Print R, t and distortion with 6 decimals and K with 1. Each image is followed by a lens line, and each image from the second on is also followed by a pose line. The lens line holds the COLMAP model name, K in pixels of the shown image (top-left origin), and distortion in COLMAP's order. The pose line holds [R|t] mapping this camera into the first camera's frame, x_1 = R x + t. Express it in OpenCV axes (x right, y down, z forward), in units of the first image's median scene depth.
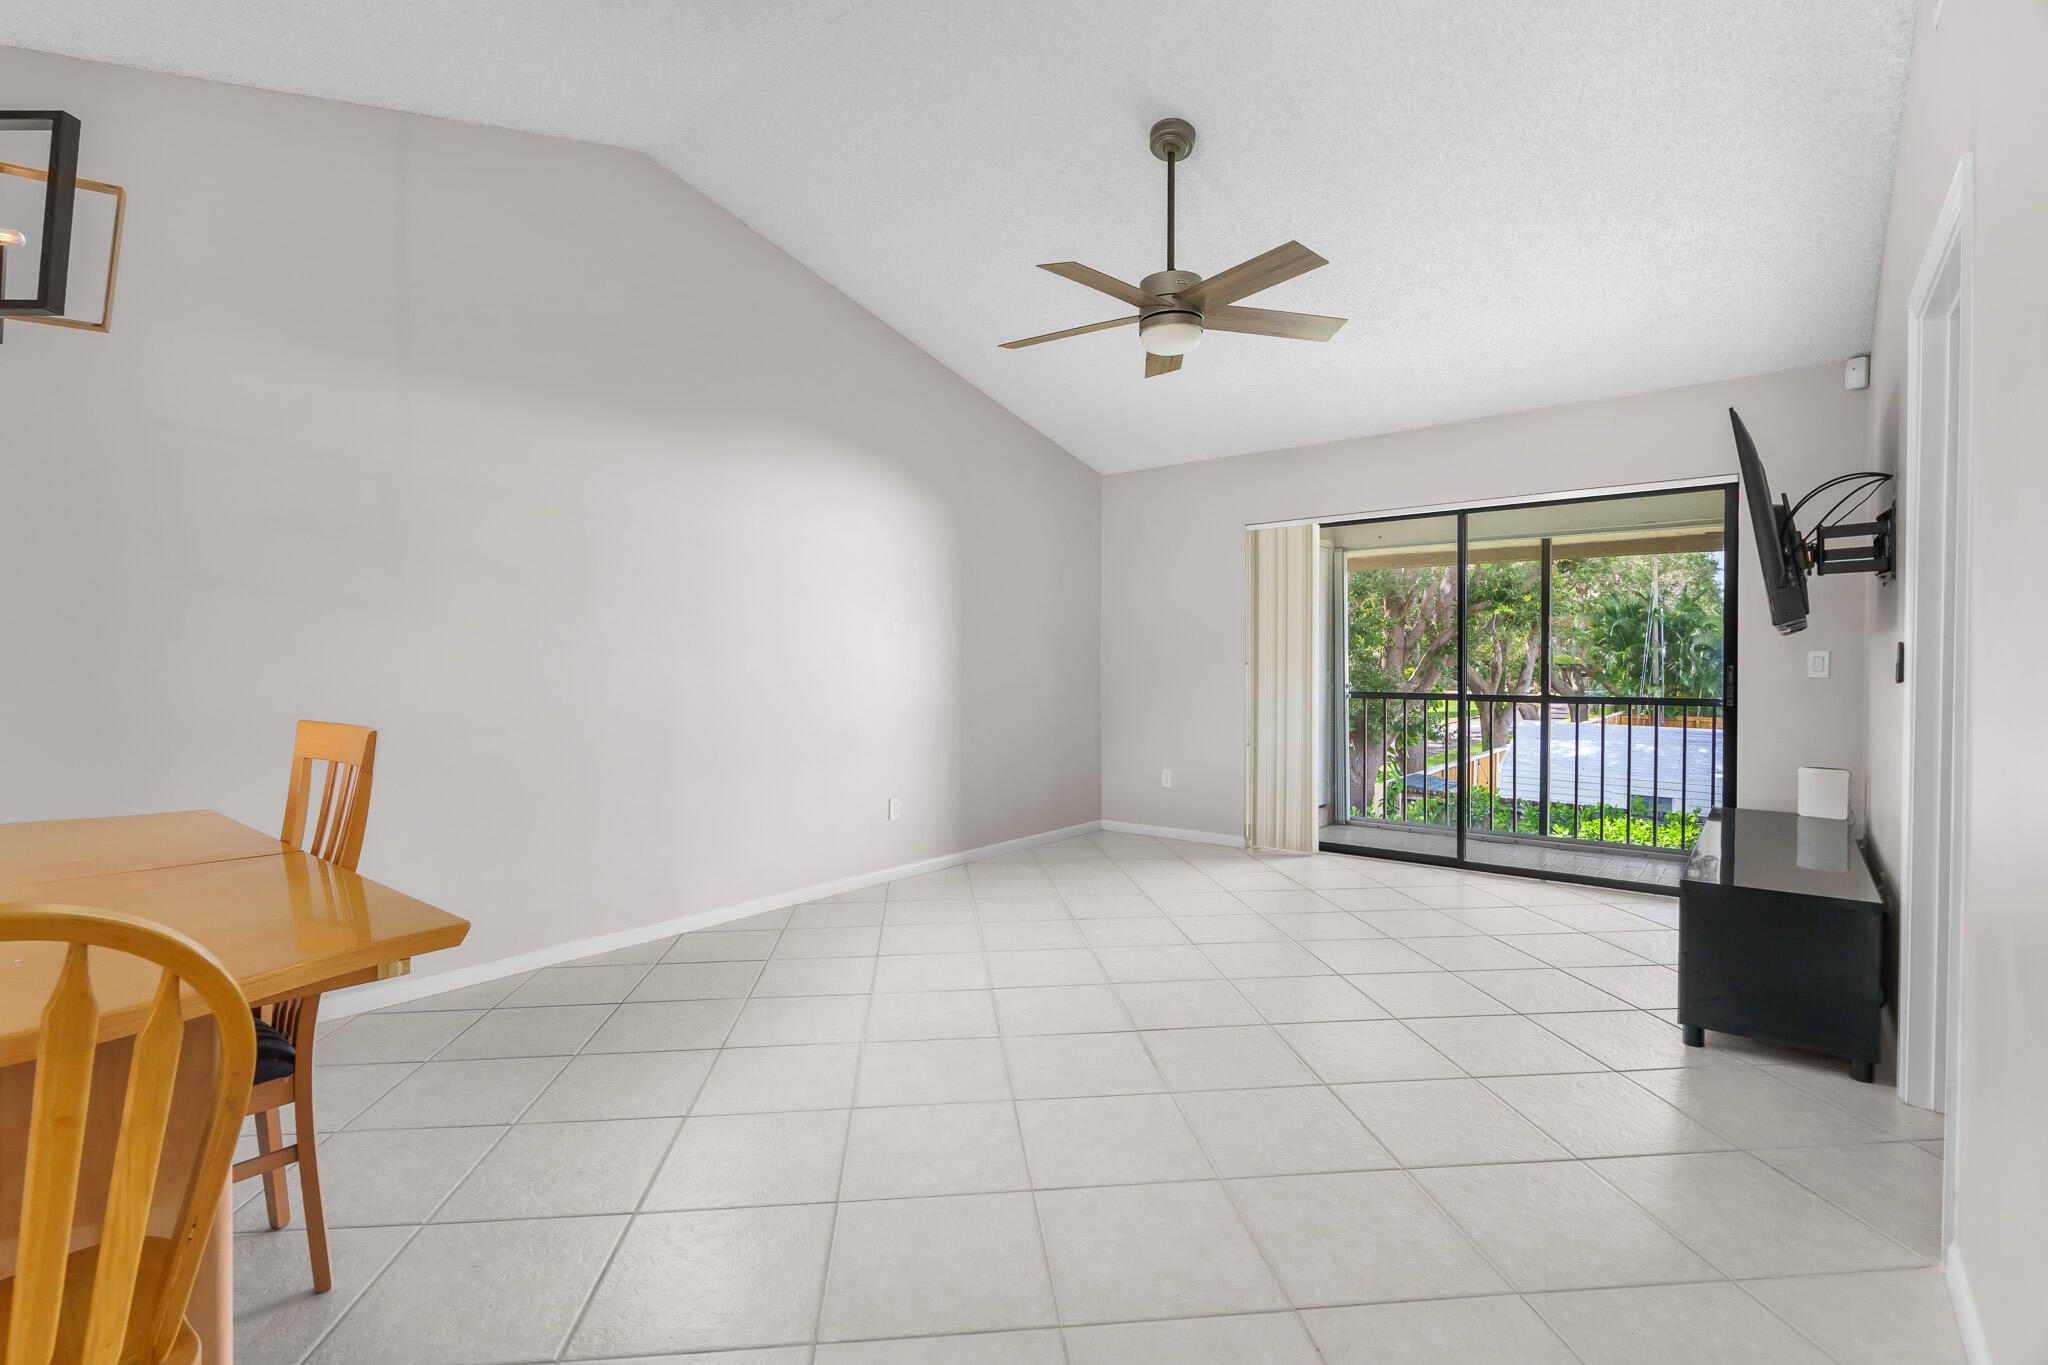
lens RADIAL K [[937.7, 0, 1019.8], [0, 937.7, 677.8], [0, 0, 1]] dist [-0.001420, 0.000785]
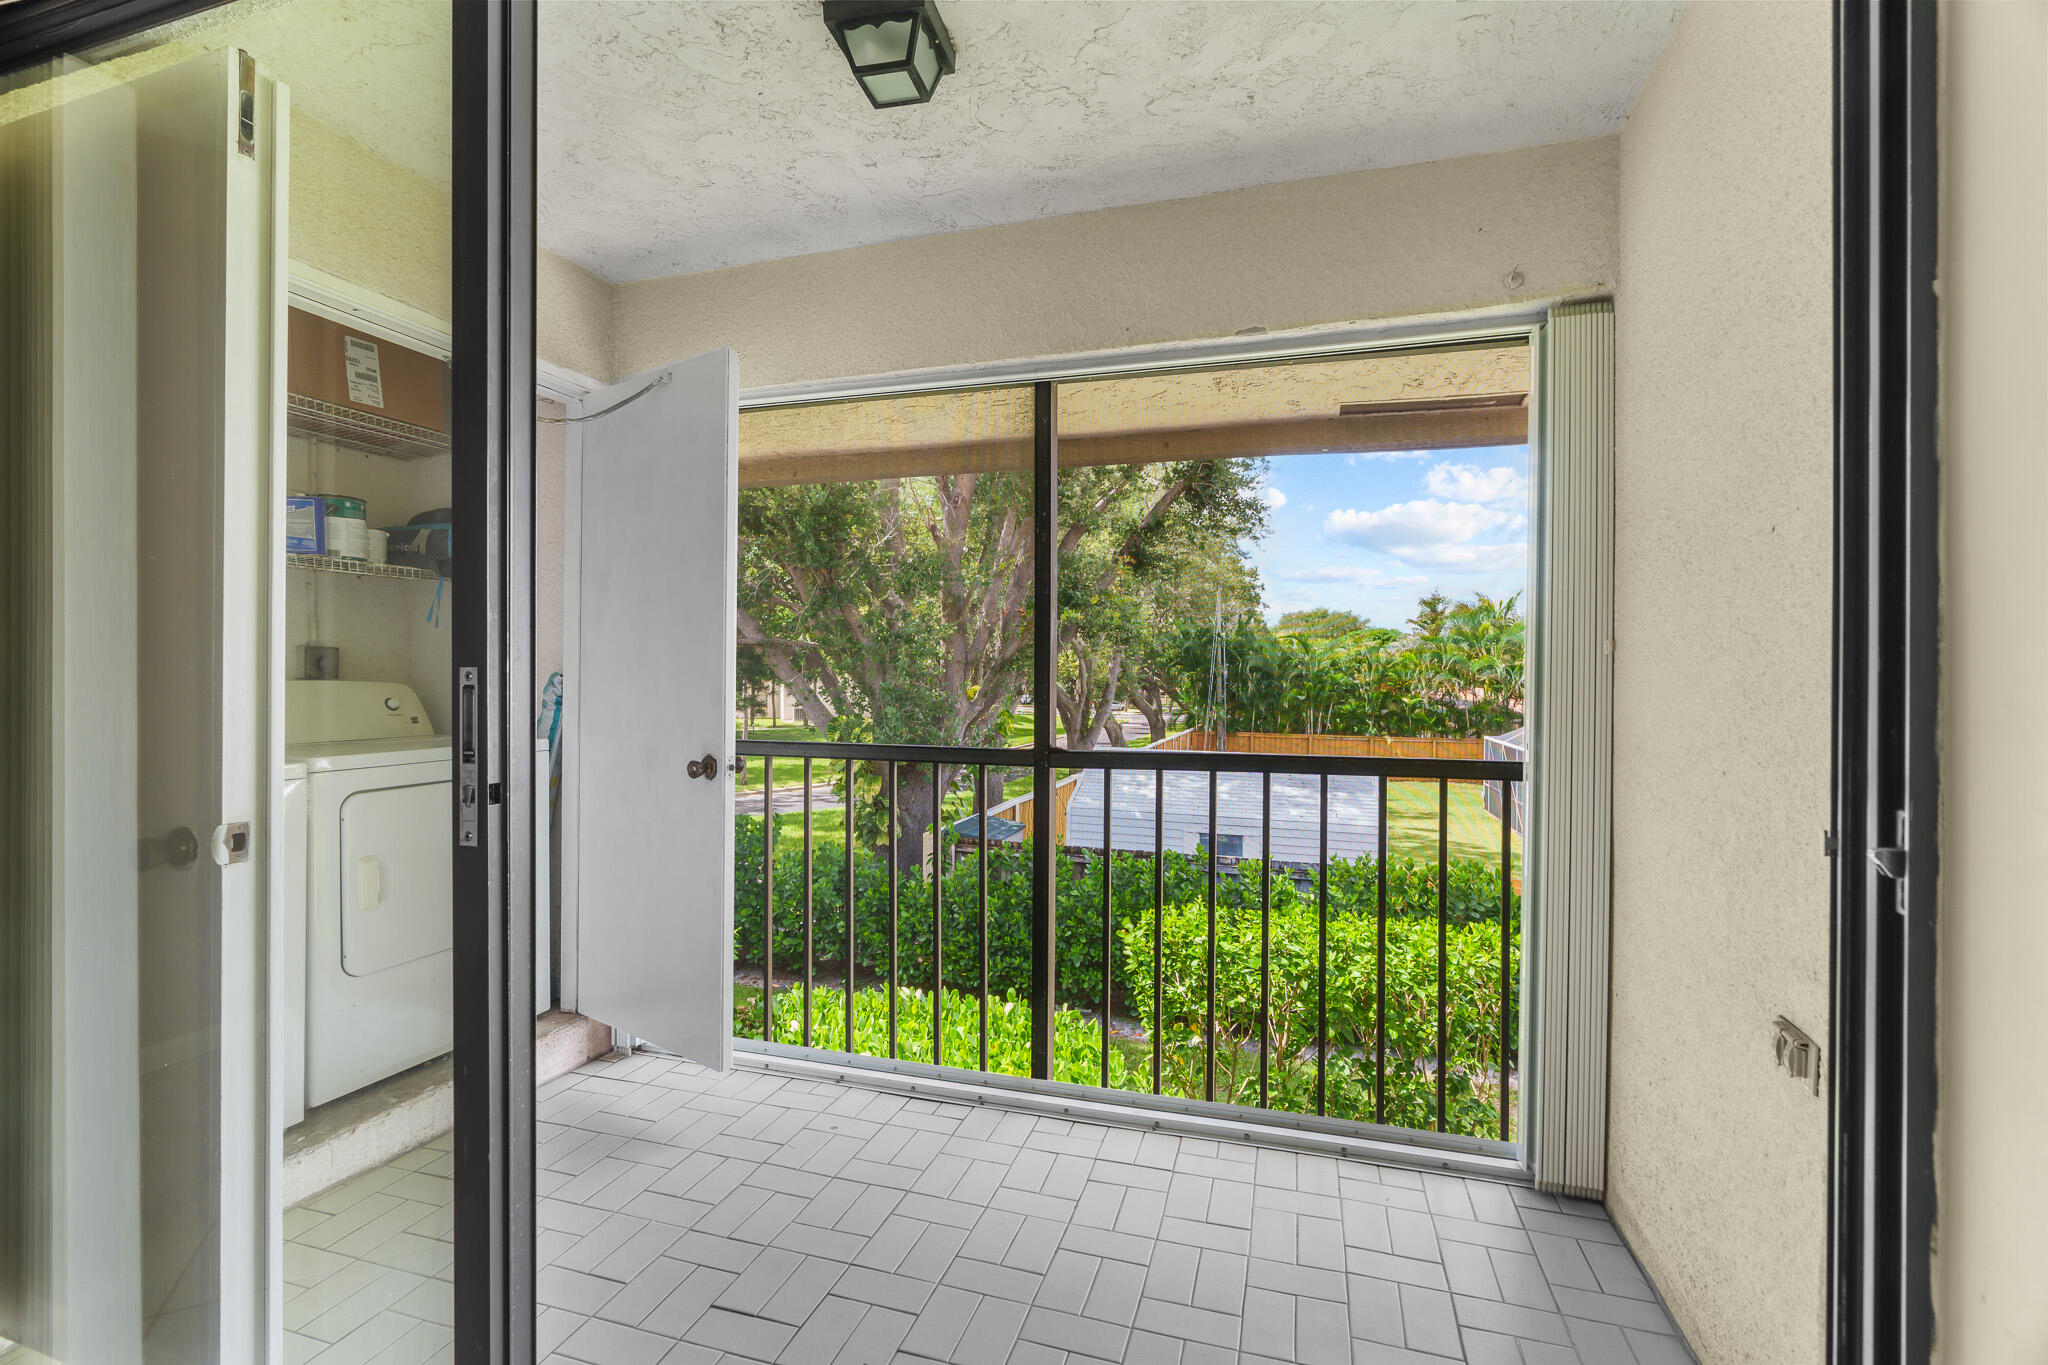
lens RADIAL K [[923.4, 0, 1009.4], [0, 923.4, 681.2], [0, 0, 1]] dist [-0.007783, 0.003238]
pose [[0.930362, 0.005346, 0.366602, 0.563418], [0.000507, 0.999874, -0.015867, -0.007201], [-0.366641, 0.014948, 0.930243, 0.891452]]
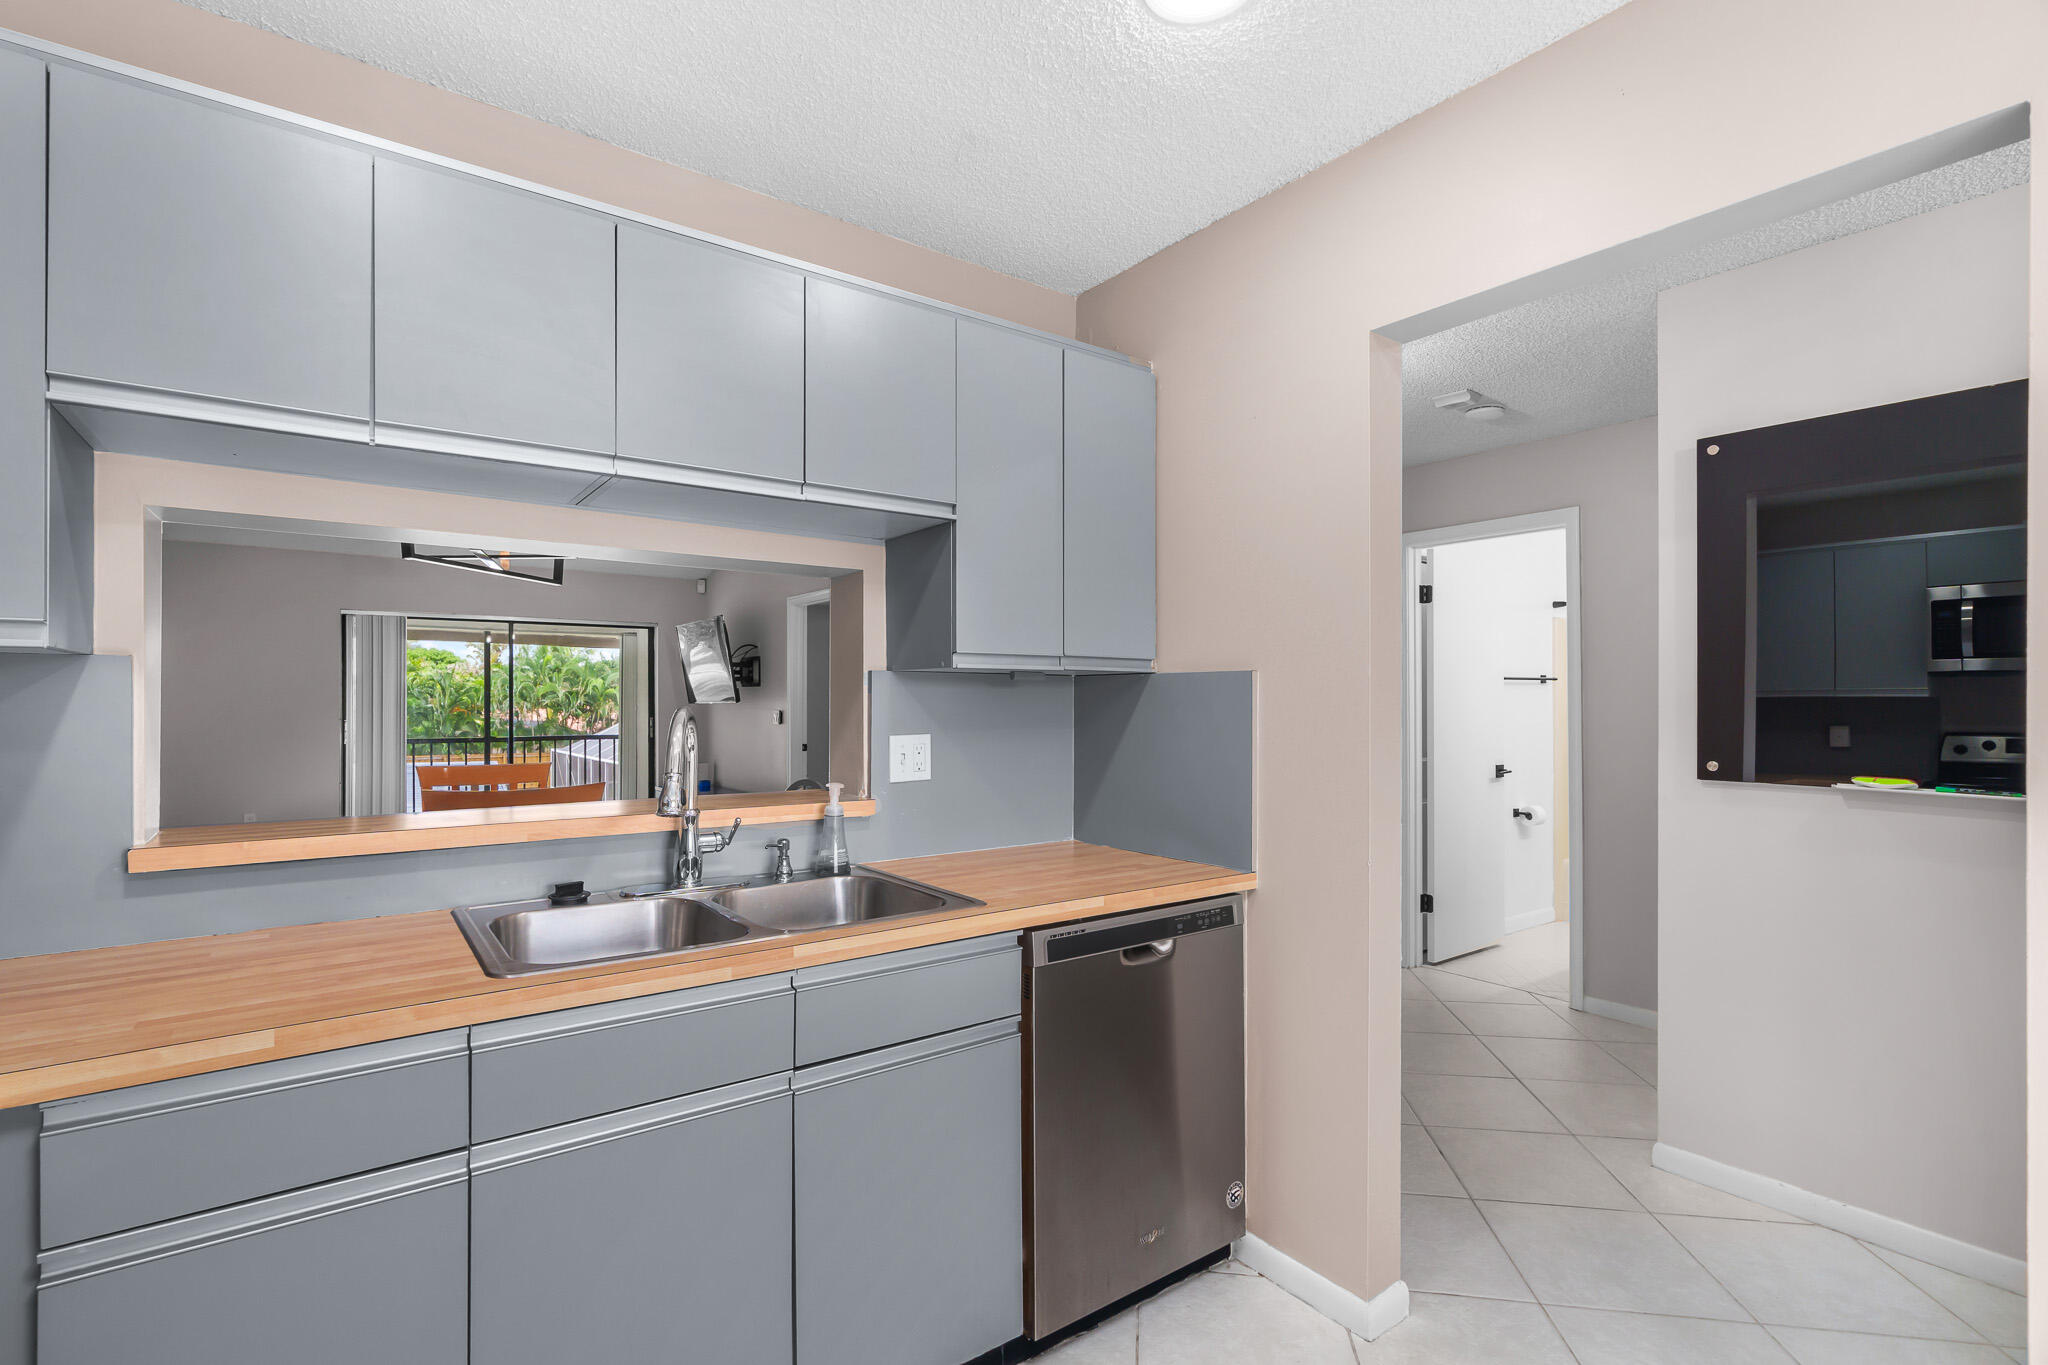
lens RADIAL K [[961.3, 0, 1024.0], [0, 961.3, 682.5], [0, 0, 1]] dist [0.002023, 0.000161]
pose [[0.240423, 0.018530, 0.970491, -1.017838], [0.018999, 0.999536, -0.023791, -0.021845], [-0.970482, 0.024158, 0.239960, -0.256930]]
